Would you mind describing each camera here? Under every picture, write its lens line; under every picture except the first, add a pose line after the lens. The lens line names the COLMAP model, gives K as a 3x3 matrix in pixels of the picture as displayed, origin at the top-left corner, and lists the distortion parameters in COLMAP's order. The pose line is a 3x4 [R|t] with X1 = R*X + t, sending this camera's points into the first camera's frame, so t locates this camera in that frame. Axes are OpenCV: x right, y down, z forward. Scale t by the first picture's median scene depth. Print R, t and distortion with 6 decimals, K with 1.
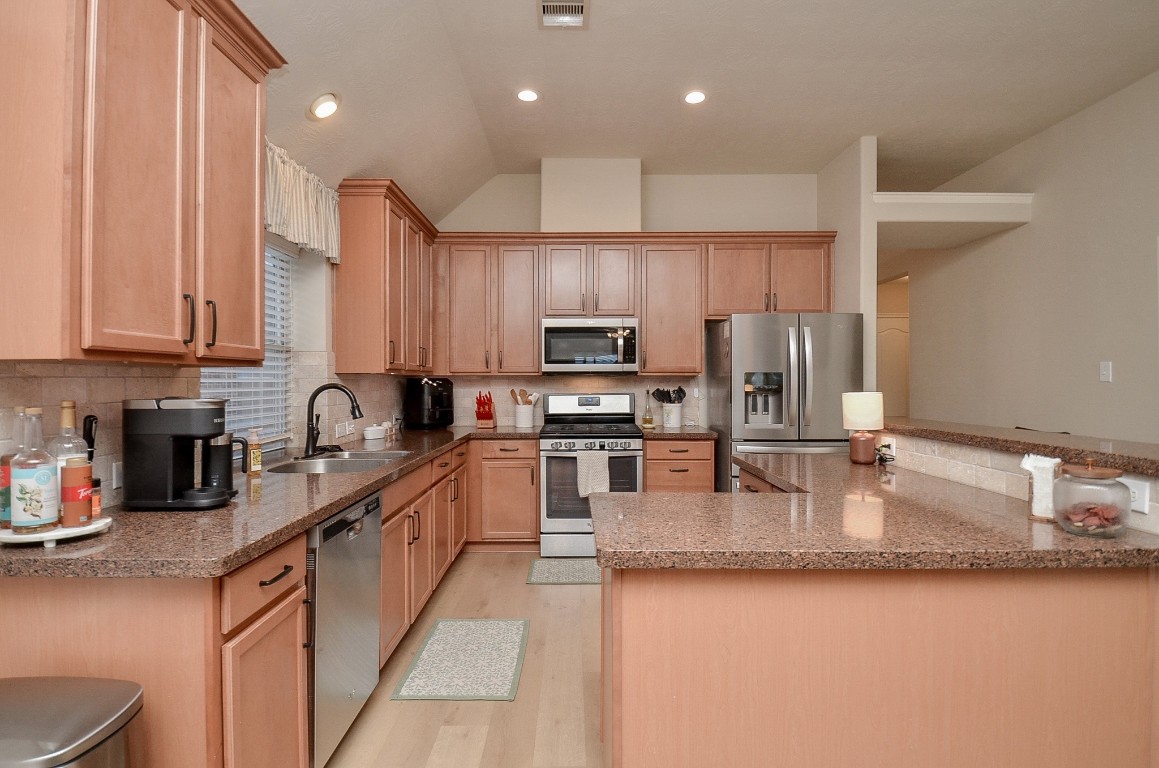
lens RADIAL K [[596.4, 0, 572.5], [0, 596.4, 380.5], [0, 0, 1]] dist [-0.001061, -0.000611]
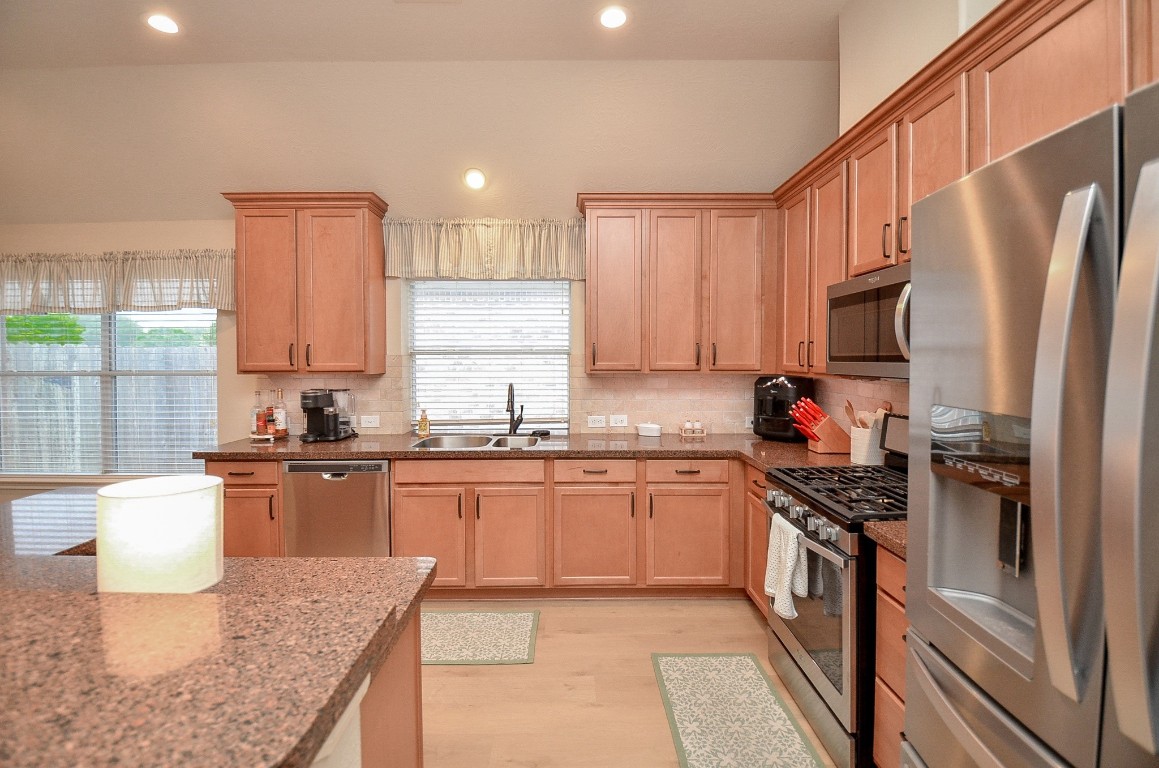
lens RADIAL K [[517.1, 0, 573.3], [0, 517.1, 368.6], [0, 0, 1]] dist [0.034284, -0.039515]
pose [[0.014252, 0.025288, -0.999579, 0.475947], [0.002366, 0.999676, 0.025324, -0.035412], [0.999896, -0.002725, 0.014187, 0.734520]]
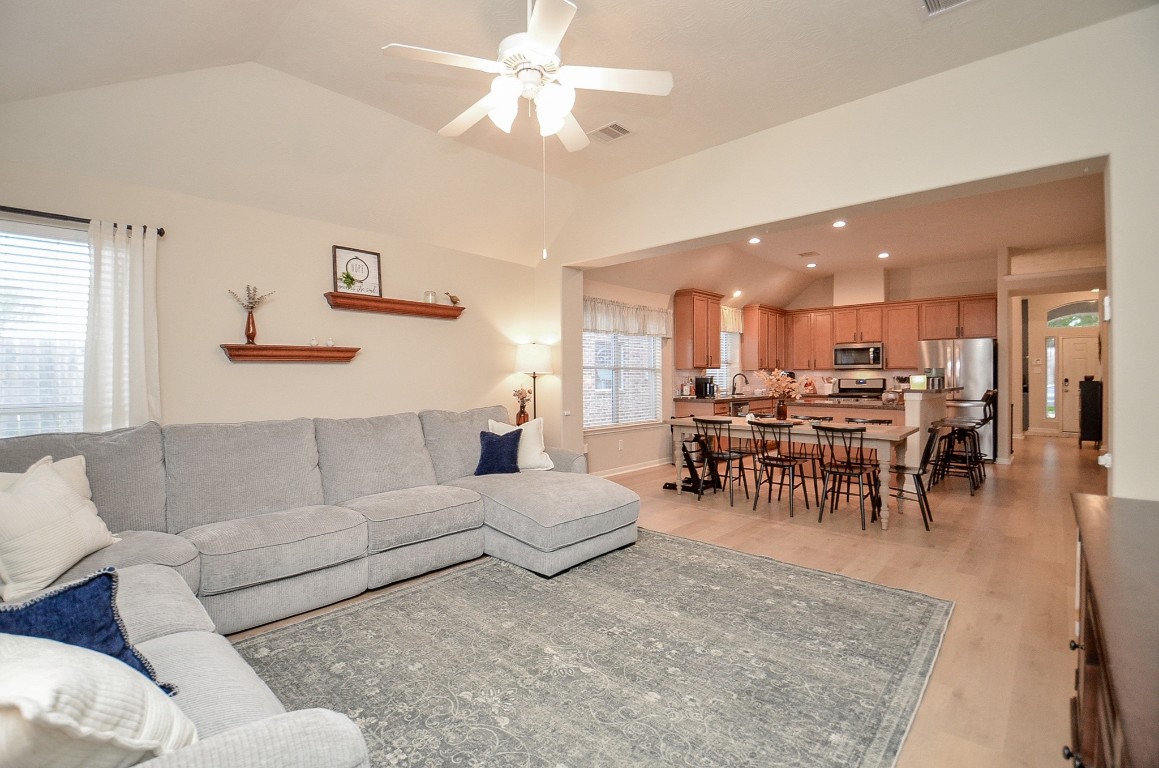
lens RADIAL K [[517.1, 0, 573.3], [0, 517.1, 368.6], [0, 0, 1]] dist [0.034284, -0.039515]
pose [[0.733547, -0.013467, -0.679505, 0.570082], [0.002083, 0.999844, -0.017567, 0.018434], [0.679636, 0.011471, 0.733460, -1.129939]]
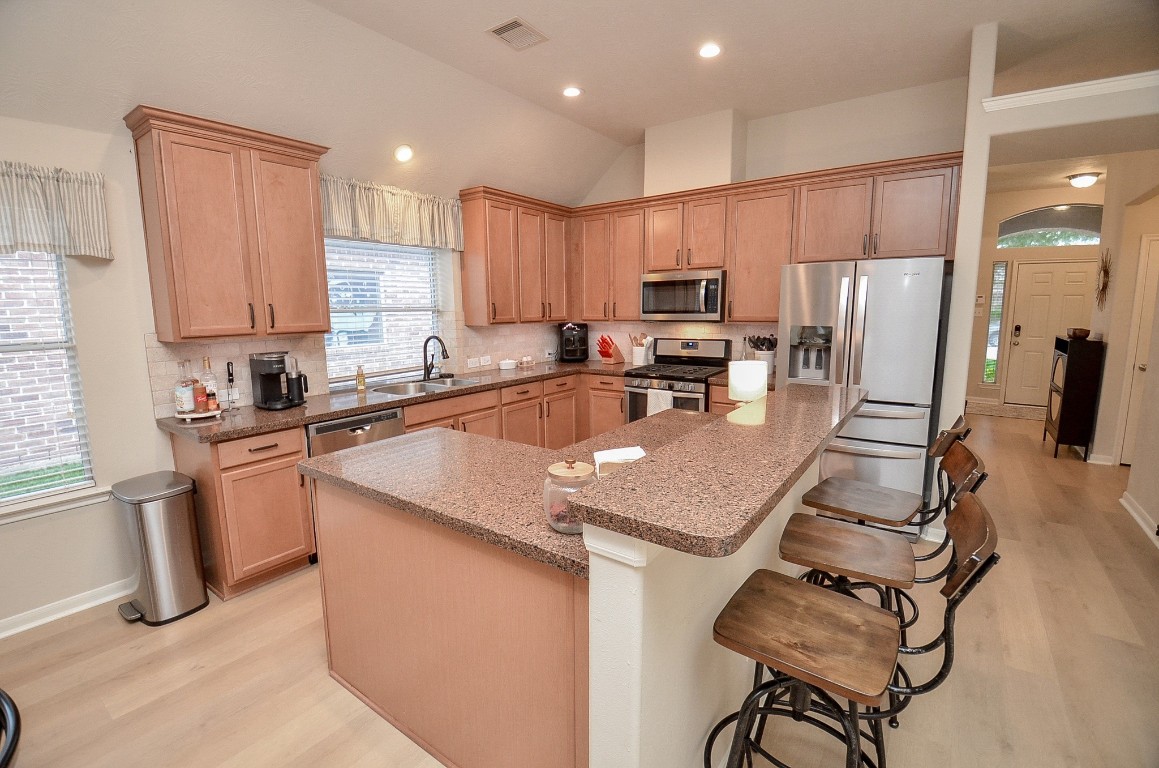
lens RADIAL K [[510.4, 0, 568.8], [0, 510.4, 375.5], [0, 0, 1]] dist [0.001797, -0.015681]
pose [[0.805285, 0.070445, -0.588688, 0.440281], [0.012275, 0.990722, 0.135346, -0.044335], [0.592761, -0.116218, 0.796949, 0.091683]]
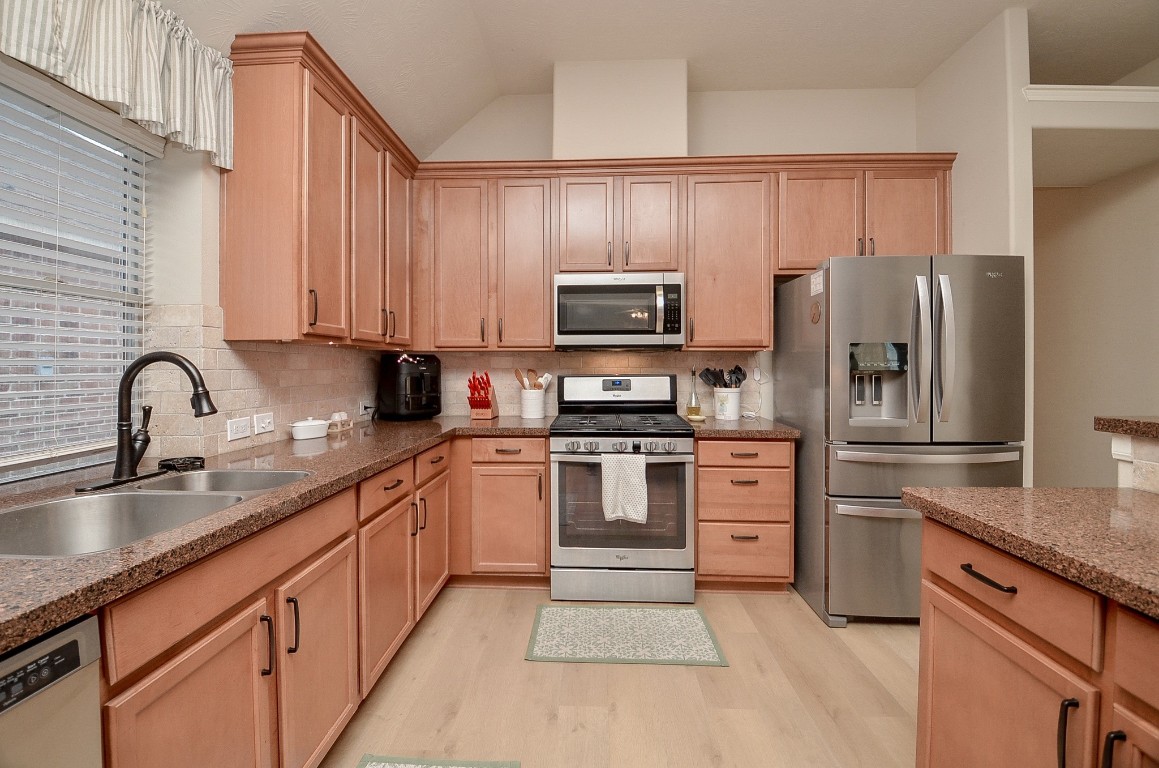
lens RADIAL K [[517.1, 0, 573.3], [0, 517.1, 368.6], [0, 0, 1]] dist [0.034284, -0.039515]
pose [[0.999133, 0.000542, -0.041617, -0.000295], [-0.000349, 0.999989, 0.004638, 0.011581], [0.041619, -0.004620, 0.999123, 0.351751]]
